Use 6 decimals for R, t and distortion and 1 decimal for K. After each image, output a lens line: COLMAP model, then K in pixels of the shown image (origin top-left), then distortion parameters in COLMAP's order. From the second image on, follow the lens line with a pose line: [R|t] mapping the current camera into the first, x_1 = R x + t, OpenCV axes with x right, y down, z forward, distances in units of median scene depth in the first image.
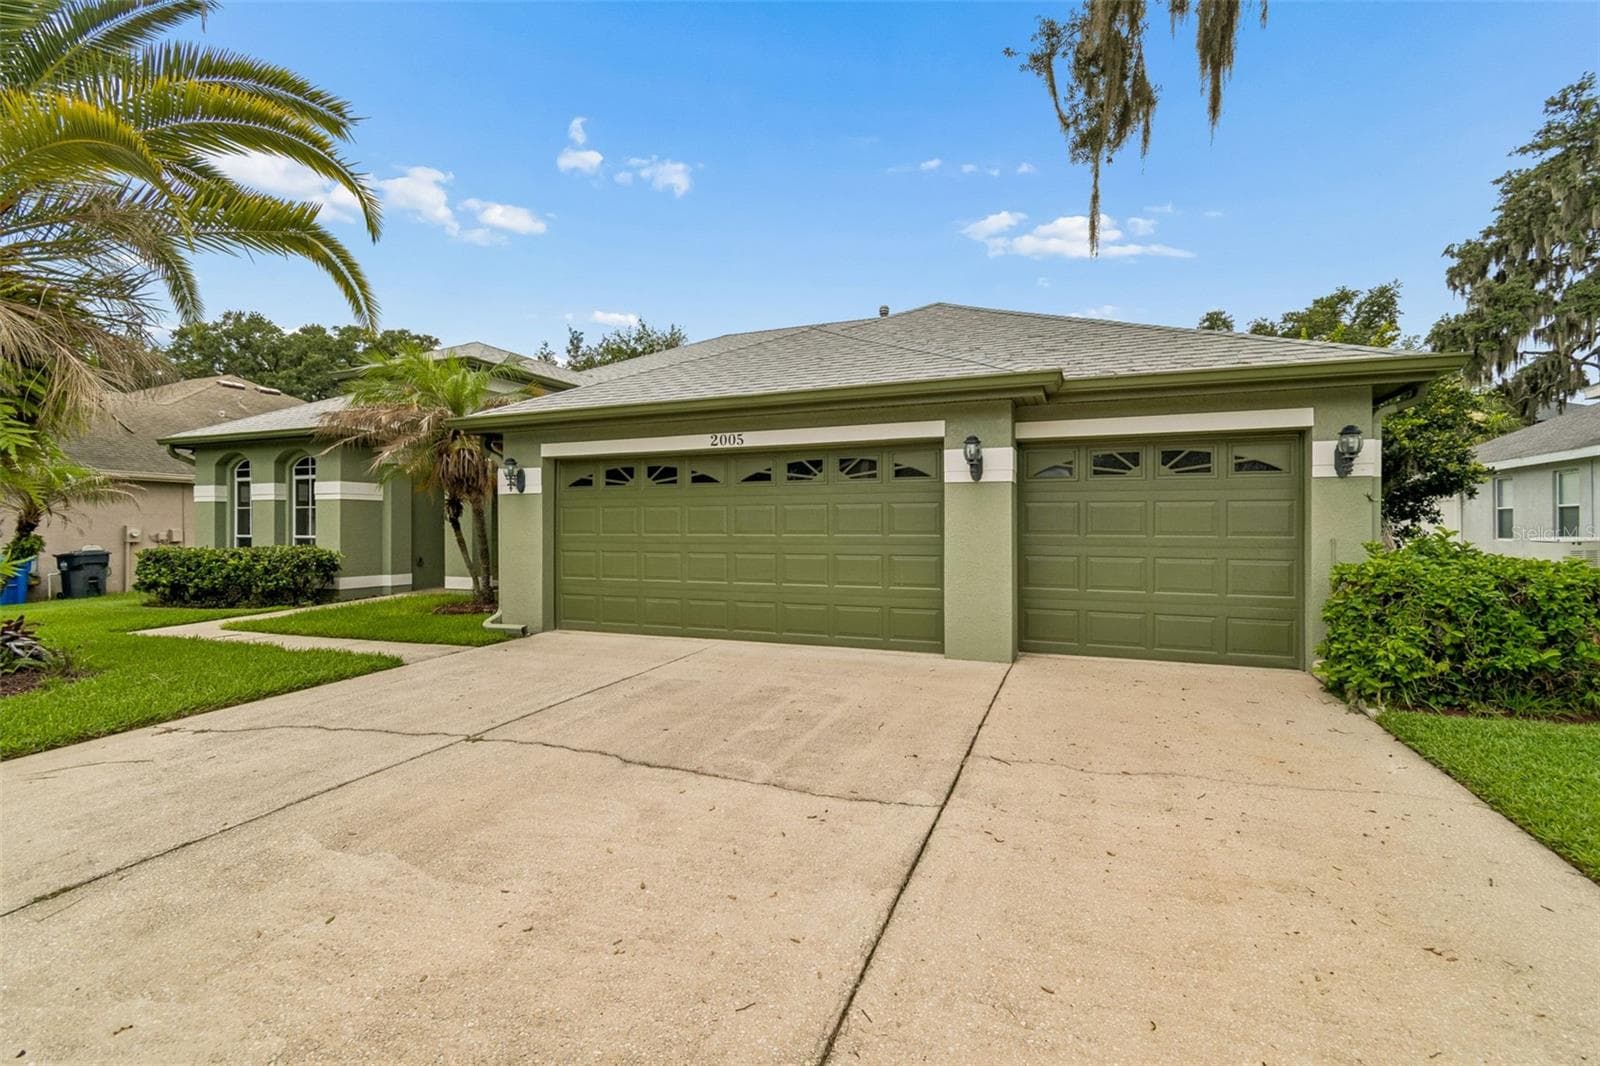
lens RADIAL K [[717.1, 0, 800.0], [0, 717.1, 533.0], [0, 0, 1]] dist [0.002519, 0.000454]
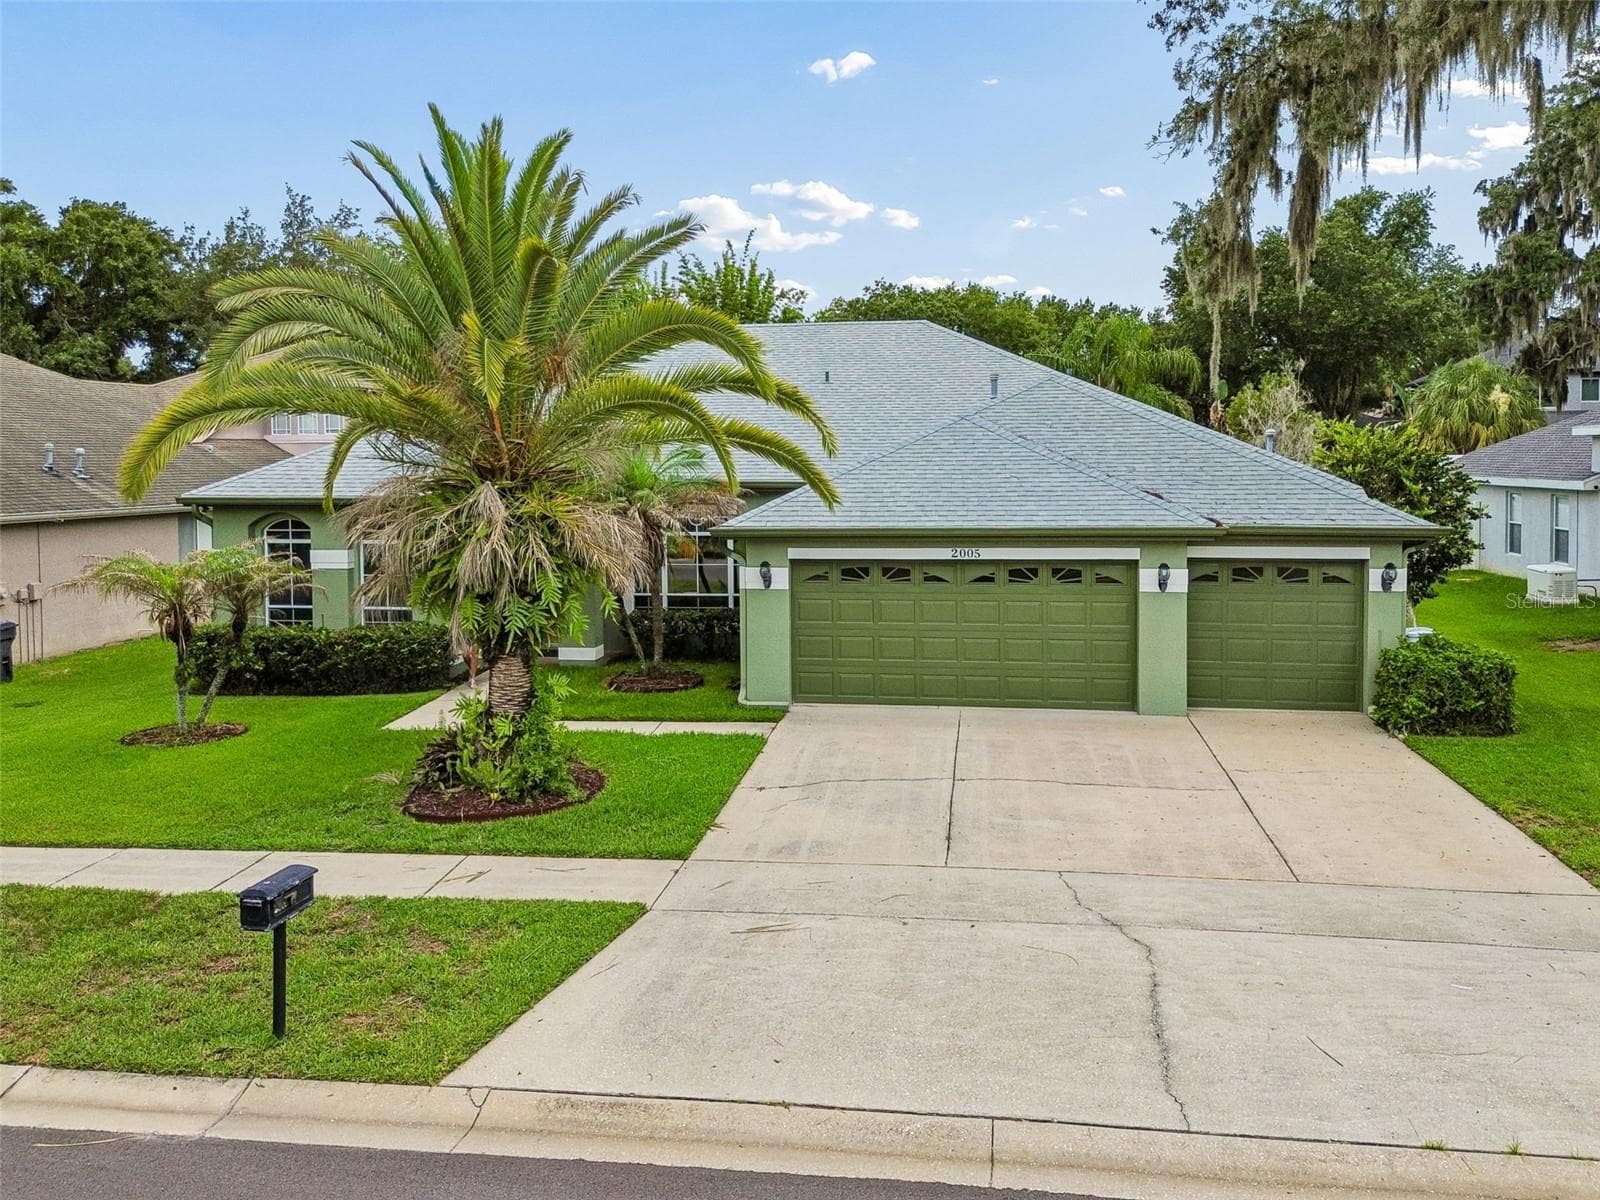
lens RADIAL K [[1189.4, 0, 824.4], [0, 1189.4, 528.2], [0, 0, 1]] dist [0.054051, -0.061174]
pose [[0.973950, -0.017108, 0.226115, -0.821508], [0.007782, 0.999084, 0.042072, -0.263177], [-0.226628, -0.039216, 0.973192, -1.013073]]
